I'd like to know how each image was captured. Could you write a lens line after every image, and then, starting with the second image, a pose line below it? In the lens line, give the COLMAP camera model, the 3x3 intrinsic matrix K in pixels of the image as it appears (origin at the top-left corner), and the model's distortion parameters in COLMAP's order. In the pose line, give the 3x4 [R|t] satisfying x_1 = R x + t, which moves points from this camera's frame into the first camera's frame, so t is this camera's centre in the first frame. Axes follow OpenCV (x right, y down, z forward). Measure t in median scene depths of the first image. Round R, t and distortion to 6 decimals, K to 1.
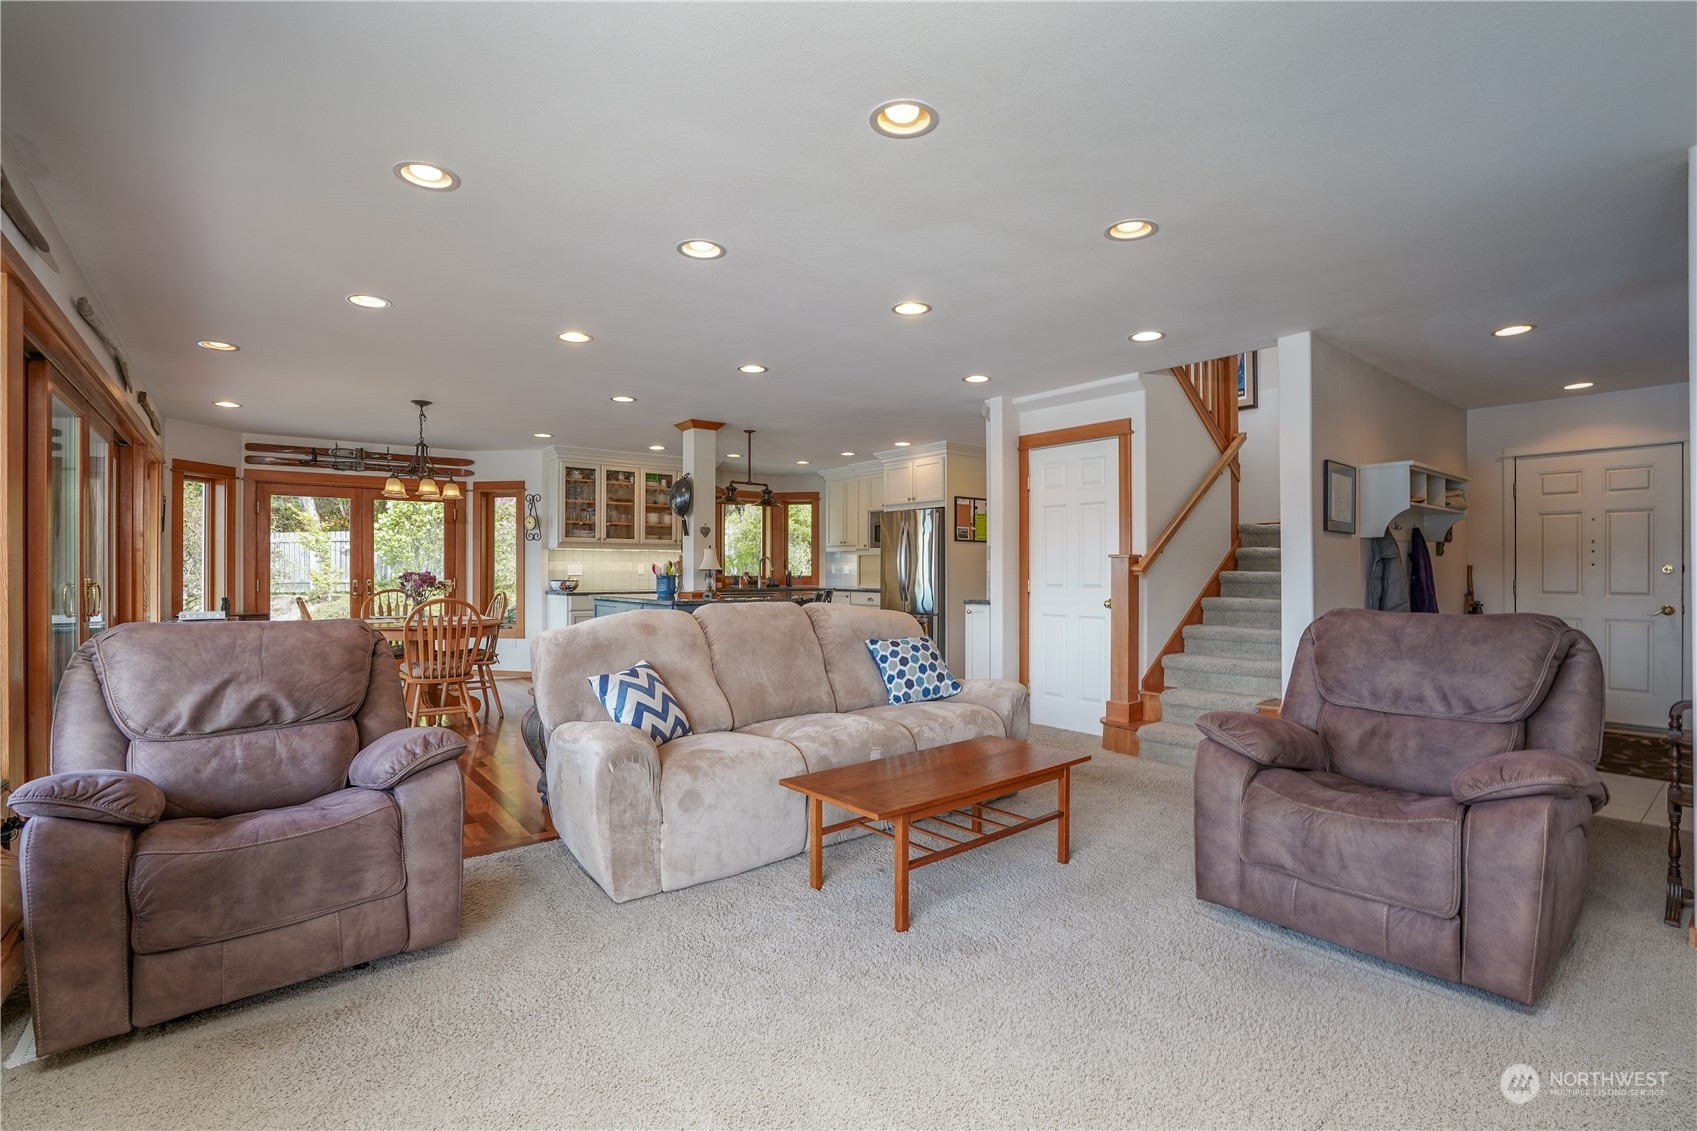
lens RADIAL K [[788.9, 0, 851.9], [0, 788.9, 571.4], [0, 0, 1]] dist [-0.074994, 0.032797]
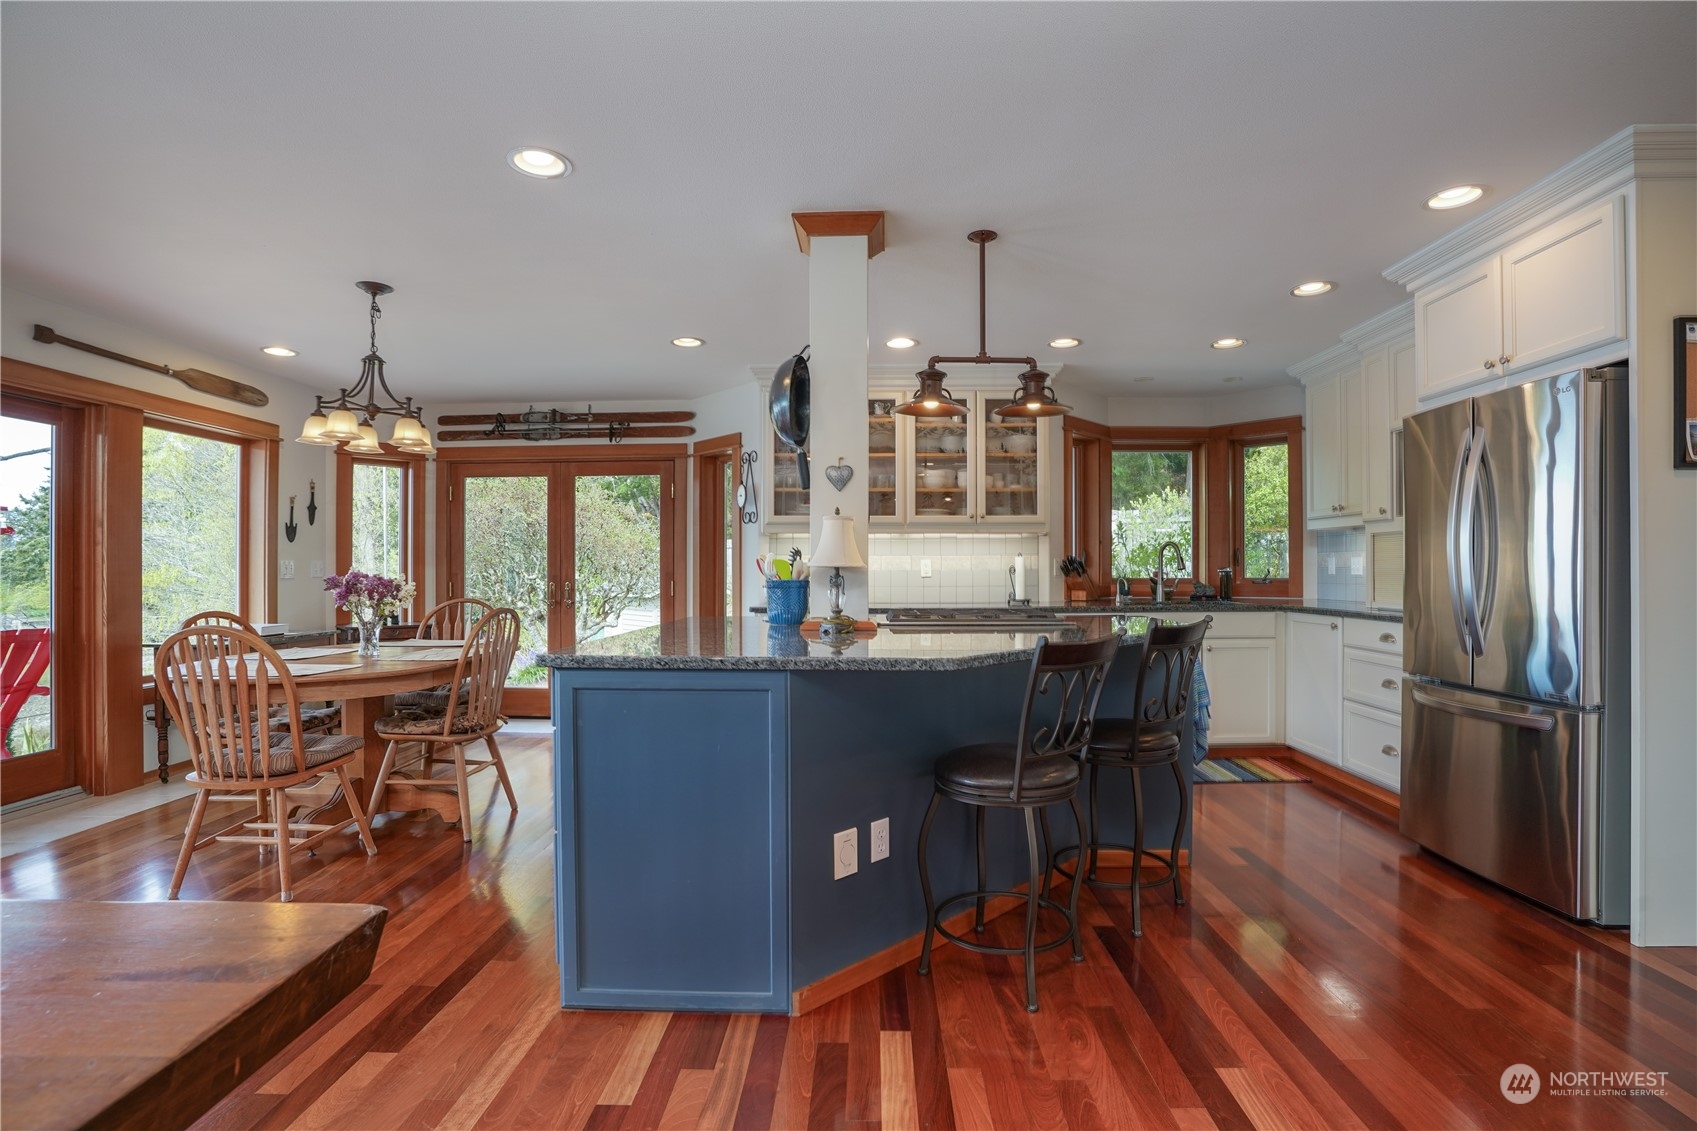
lens RADIAL K [[788.9, 0, 851.9], [0, 788.9, 571.4], [0, 0, 1]] dist [-0.074994, 0.032797]
pose [[0.767020, -0.001655, -0.641621, 0.072798], [0.001808, 0.999998, -0.000418, 0.000178], [0.641620, -0.000839, 0.767022, 0.567279]]
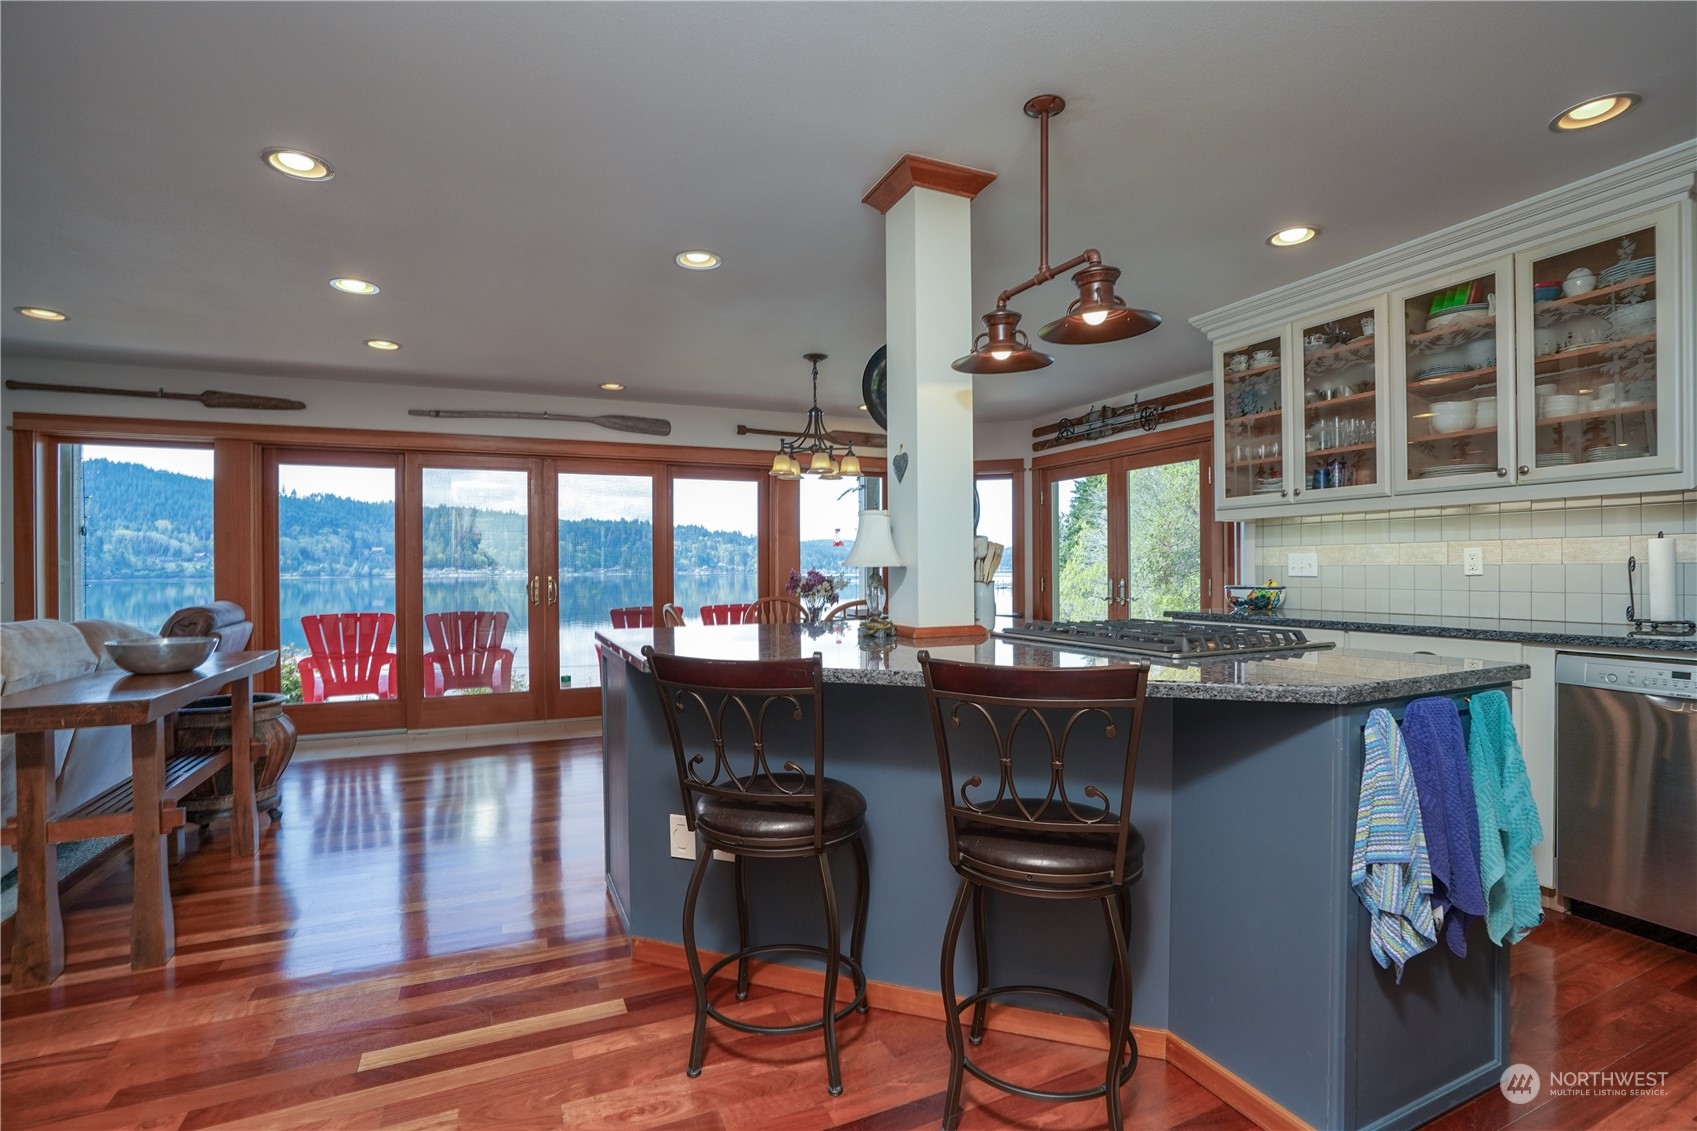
lens RADIAL K [[788.9, 0, 851.9], [0, 788.9, 571.4], [0, 0, 1]] dist [-0.074994, 0.032797]
pose [[-0.234871, 0.002793, -0.972023, 0.156010], [0.007439, 0.999972, 0.001075, -0.000307], [0.971998, -0.006979, -0.234885, 0.885699]]
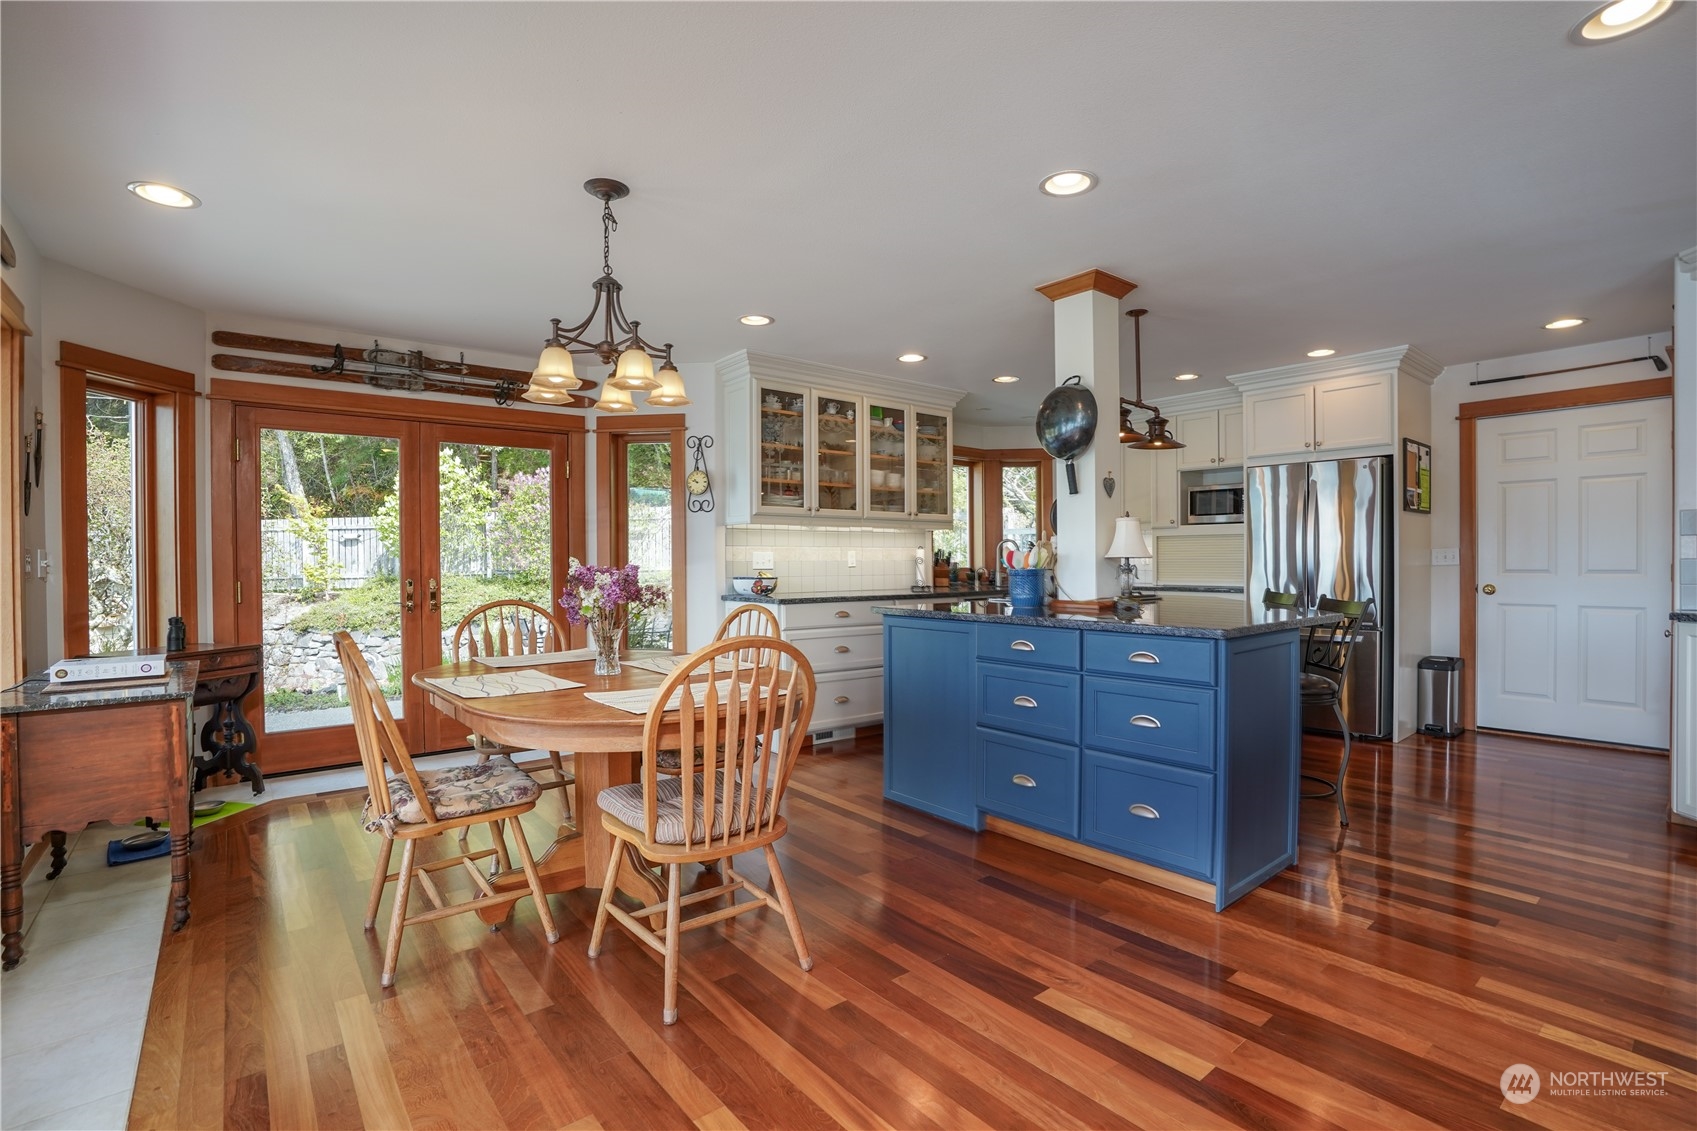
lens RADIAL K [[788.9, 0, 851.9], [0, 788.9, 571.4], [0, 0, 1]] dist [-0.074994, 0.032797]
pose [[0.999875, -0.006172, 0.014528, -0.306002], [0.005989, 0.999902, 0.012622, -0.000551], [-0.014605, -0.012534, 0.999815, 0.393916]]
